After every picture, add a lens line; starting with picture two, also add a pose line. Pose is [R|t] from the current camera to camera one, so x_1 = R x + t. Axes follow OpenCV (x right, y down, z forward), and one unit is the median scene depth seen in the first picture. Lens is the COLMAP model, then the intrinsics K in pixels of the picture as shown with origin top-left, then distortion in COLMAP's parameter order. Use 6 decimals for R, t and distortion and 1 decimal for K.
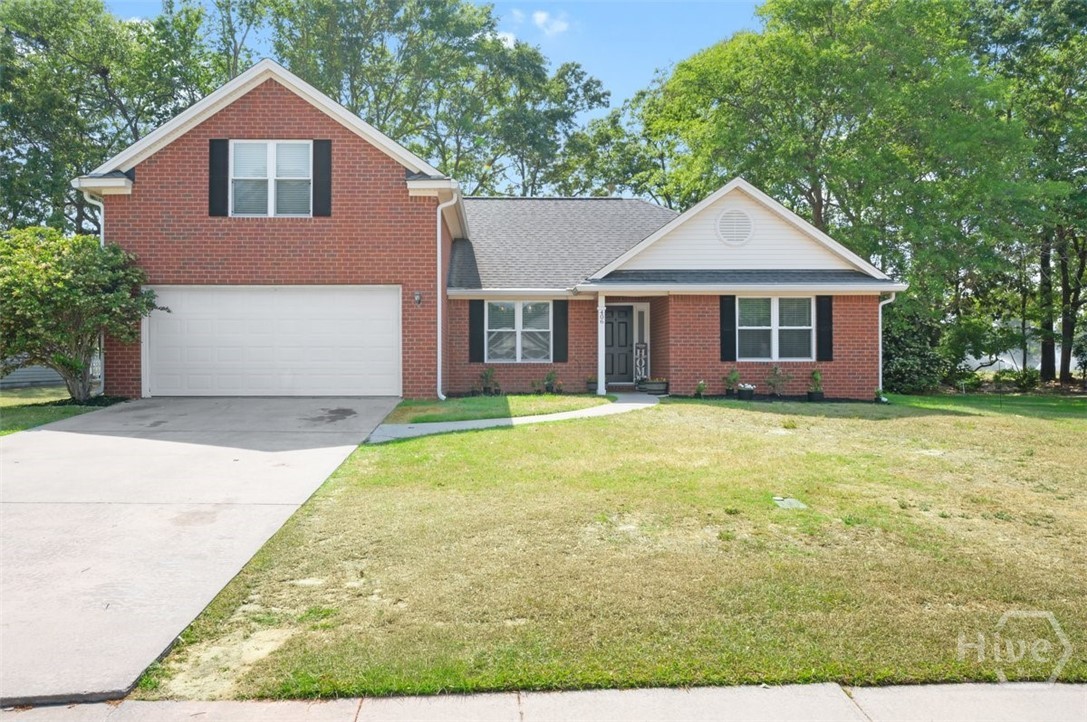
lens RADIAL K [[764.0, 0, 519.0], [0, 764.0, 361.9], [0, 0, 1]] dist [-0.004223, 0.001249]
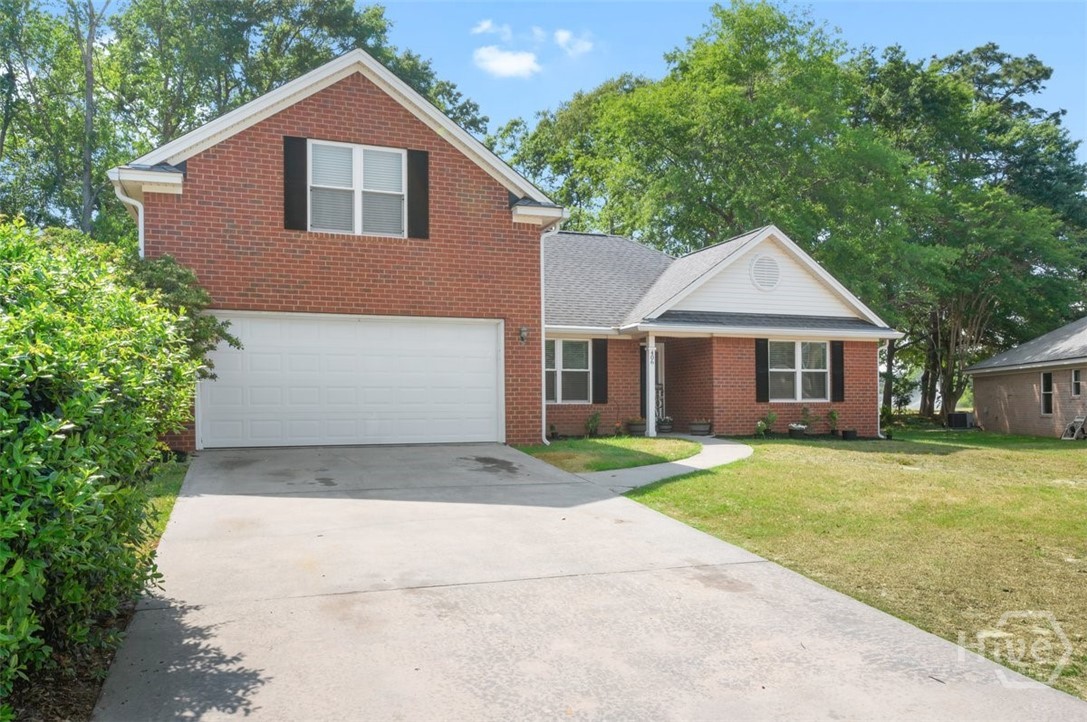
lens RADIAL K [[800.2, 0, 557.4], [0, 800.2, 407.1], [0, 0, 1]] dist [-0.007673, 0.006556]
pose [[0.941083, -0.004079, 0.338151, -0.416811], [0.000809, 0.999952, 0.009812, -0.005791], [-0.338174, -0.008960, 0.941041, 0.080656]]
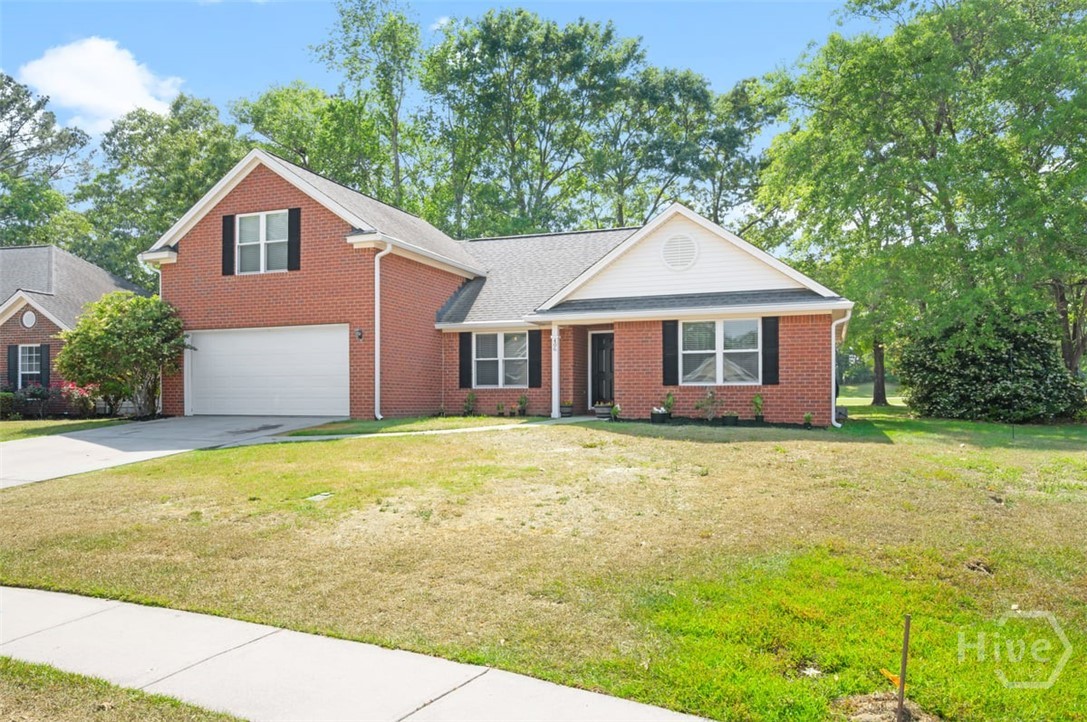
lens RADIAL K [[766.5, 0, 545.4], [0, 766.5, 403.8], [0, 0, 1]] dist [0.000590, 0.001902]
pose [[0.928665, 0.002502, -0.370911, 0.580360], [0.003837, 0.999859, 0.016351, 0.007280], [0.370900, -0.016607, 0.928524, -0.008656]]
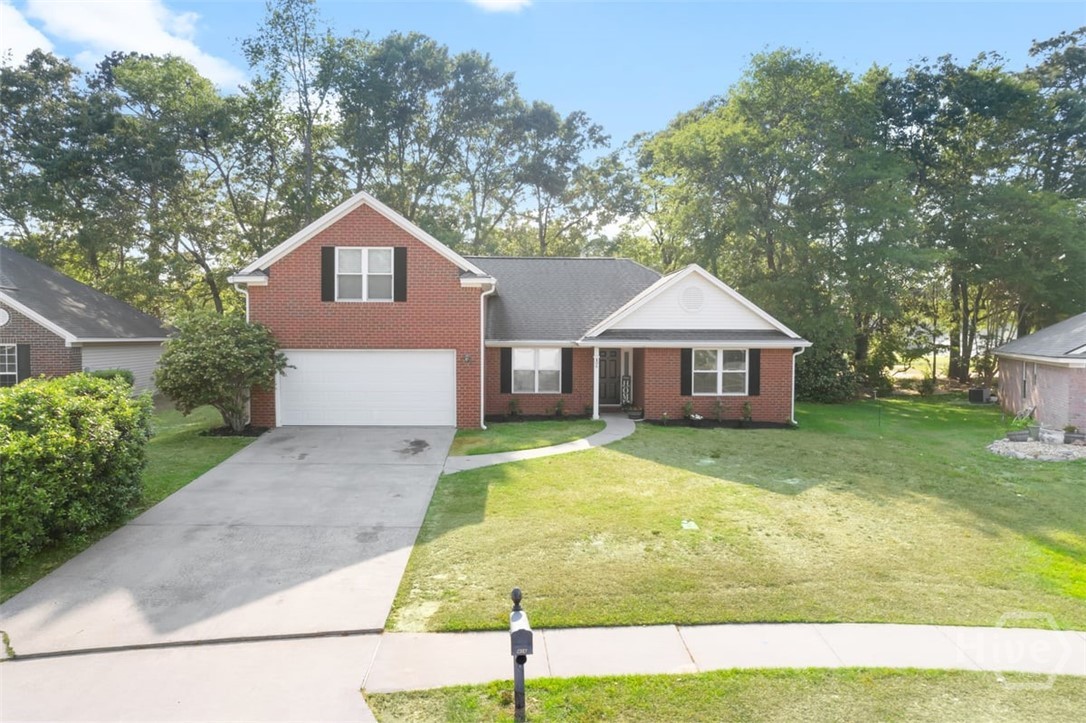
lens RADIAL K [[694.8, 0, 549.5], [0, 694.8, 364.0], [0, 0, 1]] dist [-0.071126, 0.063663]
pose [[0.999678, 0.006381, 0.024570, -0.009970], [-0.007546, 0.998837, 0.047612, -0.136328], [-0.024238, -0.047782, 0.998564, -0.303660]]
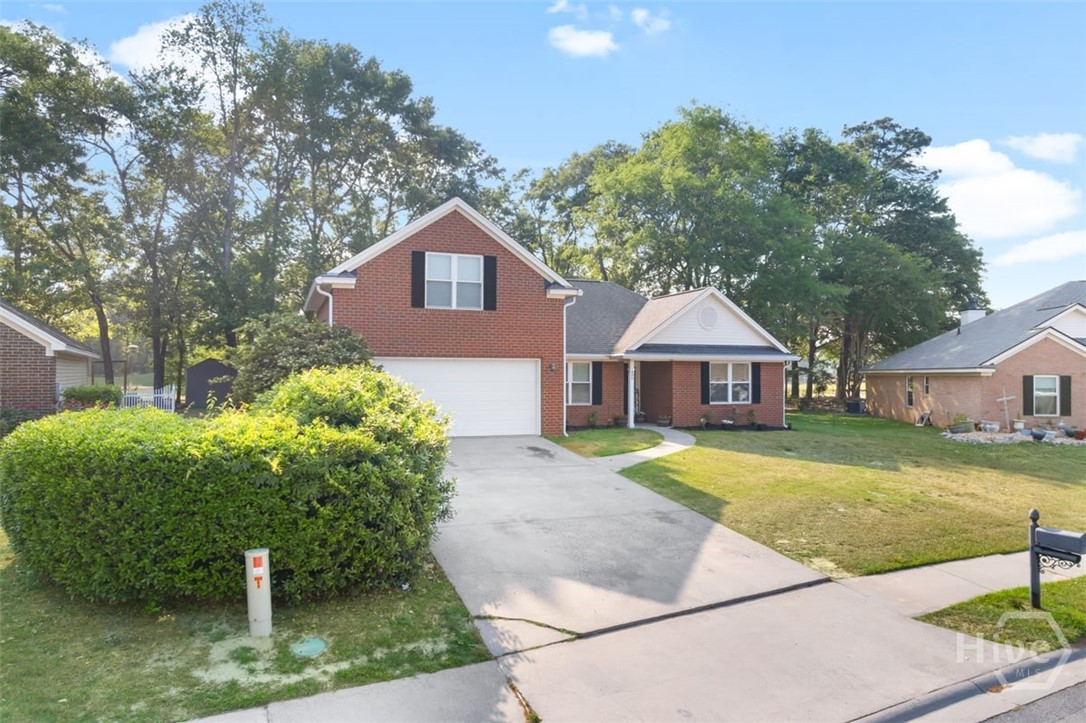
lens RADIAL K [[694.8, 0, 549.5], [0, 694.8, 364.0], [0, 0, 1]] dist [-0.071126, 0.063663]
pose [[0.939153, 0.010471, 0.343339, -0.593559], [-0.008418, 0.999937, -0.007469, -0.080481], [-0.343396, 0.004125, 0.939182, -0.250618]]
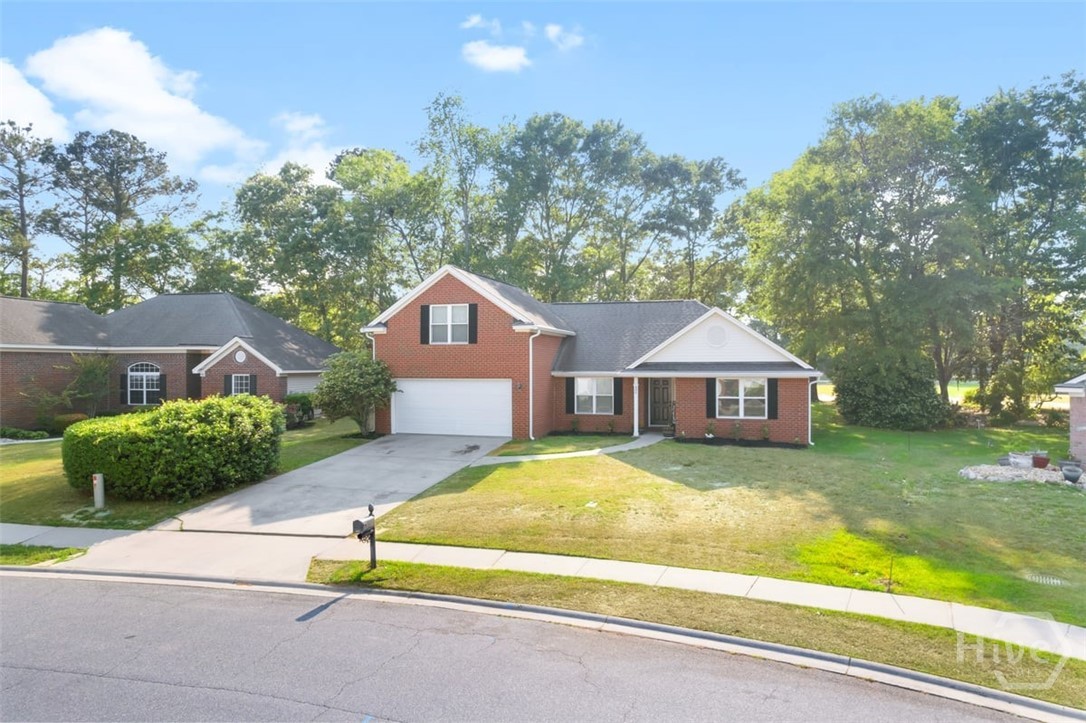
lens RADIAL K [[694.8, 0, 549.5], [0, 694.8, 364.0], [0, 0, 1]] dist [-0.071126, 0.063663]
pose [[0.953343, 0.001026, -0.301887, 0.457203], [0.001455, 0.999967, 0.007992, -0.151212], [0.301885, -0.008058, 0.953310, -0.618509]]
